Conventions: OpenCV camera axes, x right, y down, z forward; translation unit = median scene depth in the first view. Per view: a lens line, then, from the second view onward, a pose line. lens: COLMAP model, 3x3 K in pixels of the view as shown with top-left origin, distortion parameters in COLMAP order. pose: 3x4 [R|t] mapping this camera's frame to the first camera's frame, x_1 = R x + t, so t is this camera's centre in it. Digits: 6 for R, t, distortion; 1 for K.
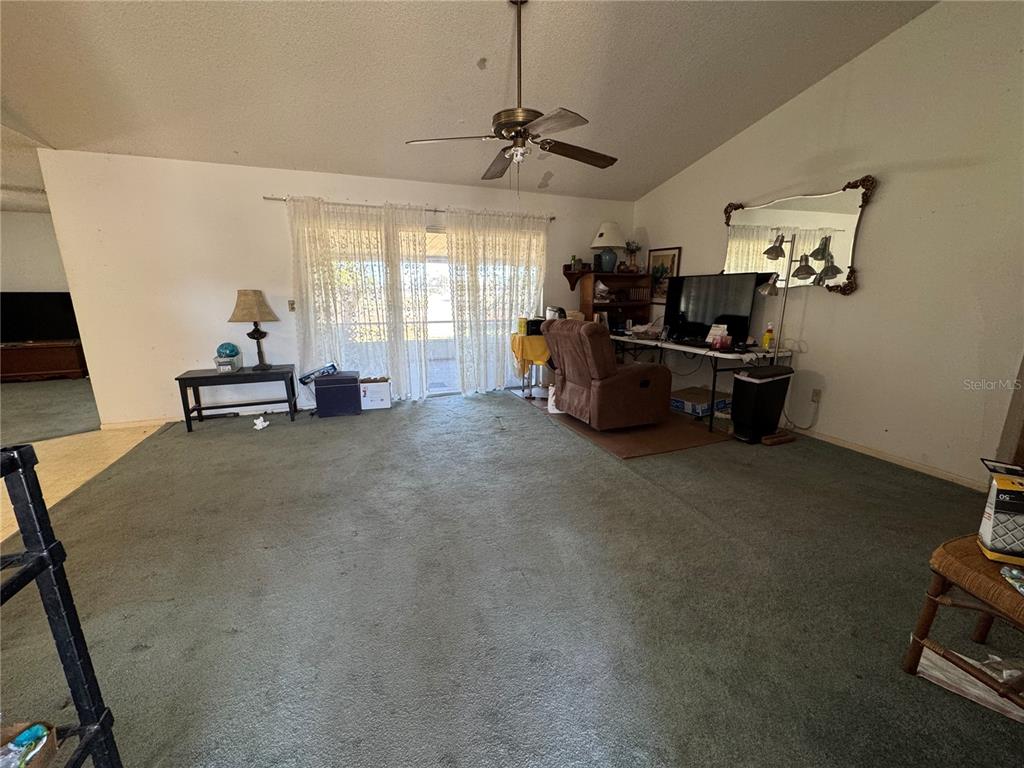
lens RADIAL K [[407.9, 0, 514.4], [0, 407.9, 384.3], [0, 0, 1]] dist [-0.002400, 0.000884]
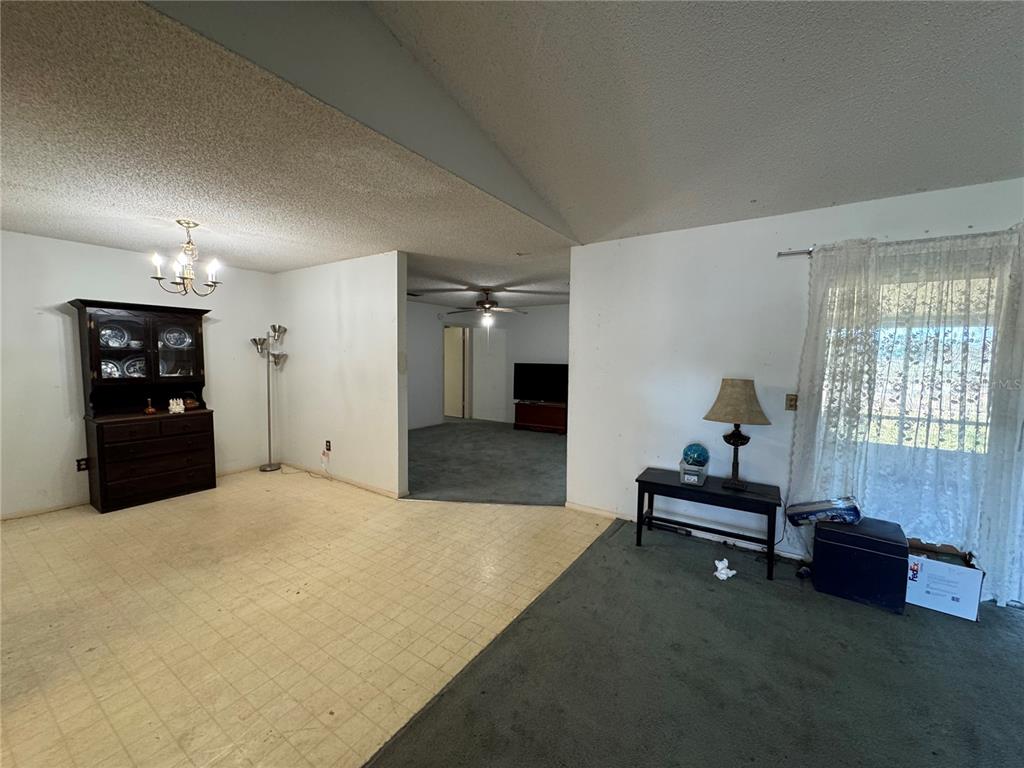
lens RADIAL K [[407.9, 0, 512.1], [0, 407.9, 378.7], [0, 0, 1]] dist [-0.002400, 0.000884]
pose [[0.571163, 0.057232, -0.818839, -0.256004], [-0.190151, 0.979656, -0.064163, -0.098009], [0.798508, 0.192350, 0.570426, 0.234708]]
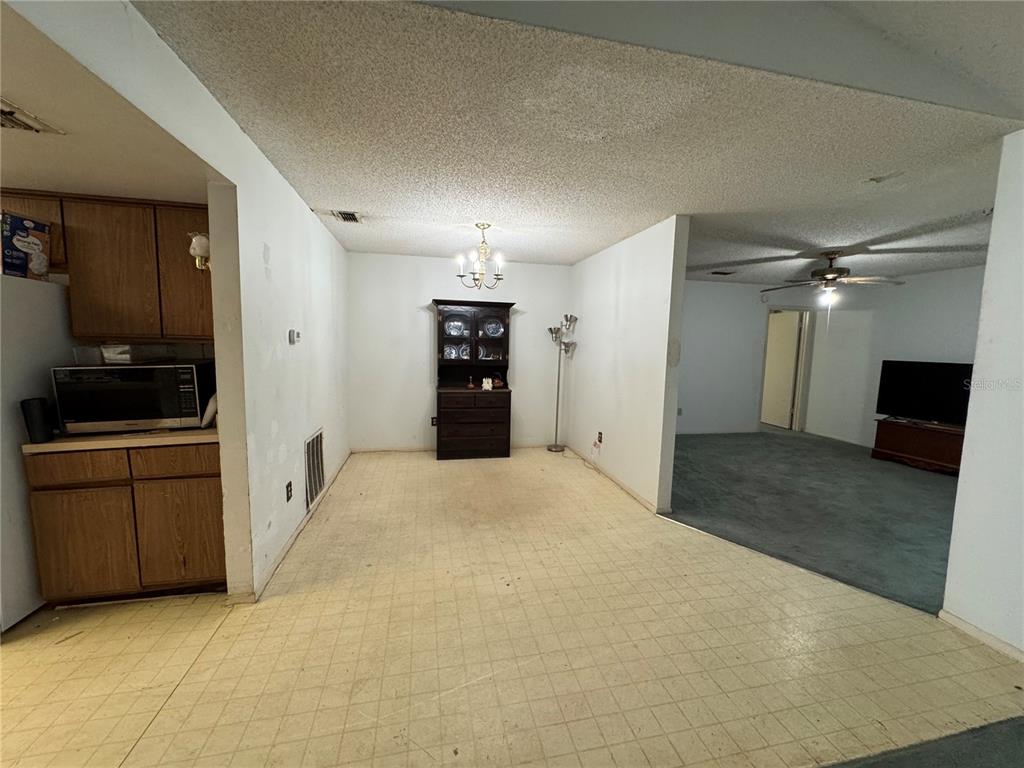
lens RADIAL K [[407.9, 0, 514.5], [0, 407.9, 381.2], [0, 0, 1]] dist [-0.002400, 0.000884]
pose [[-0.160828, 0.093382, -0.982555, -0.359597], [-0.235805, 0.963049, 0.130126, -0.123103], [0.958400, 0.252620, -0.132865, 0.387873]]
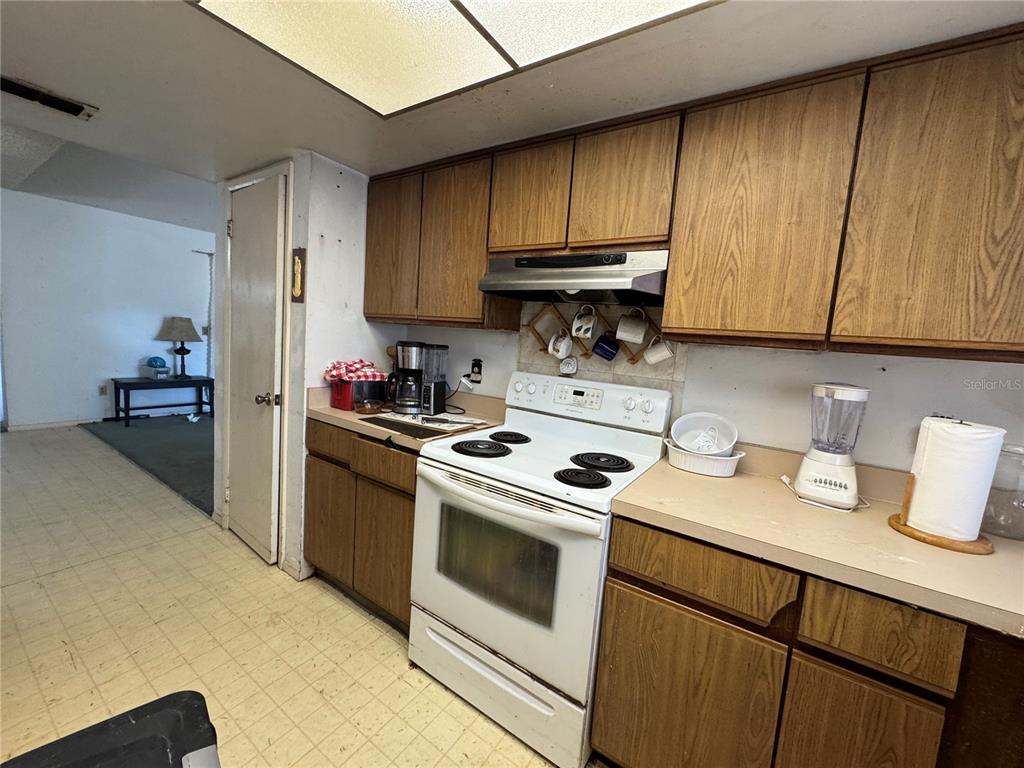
lens RADIAL K [[407.9, 0, 509.6], [0, 407.9, 381.3], [0, 0, 1]] dist [-0.002400, 0.000884]
pose [[0.819242, 0.000169, 0.573448, -0.479755], [0.049244, 0.996285, -0.070644, 0.106343], [-0.571330, 0.086114, 0.816190, -0.589475]]
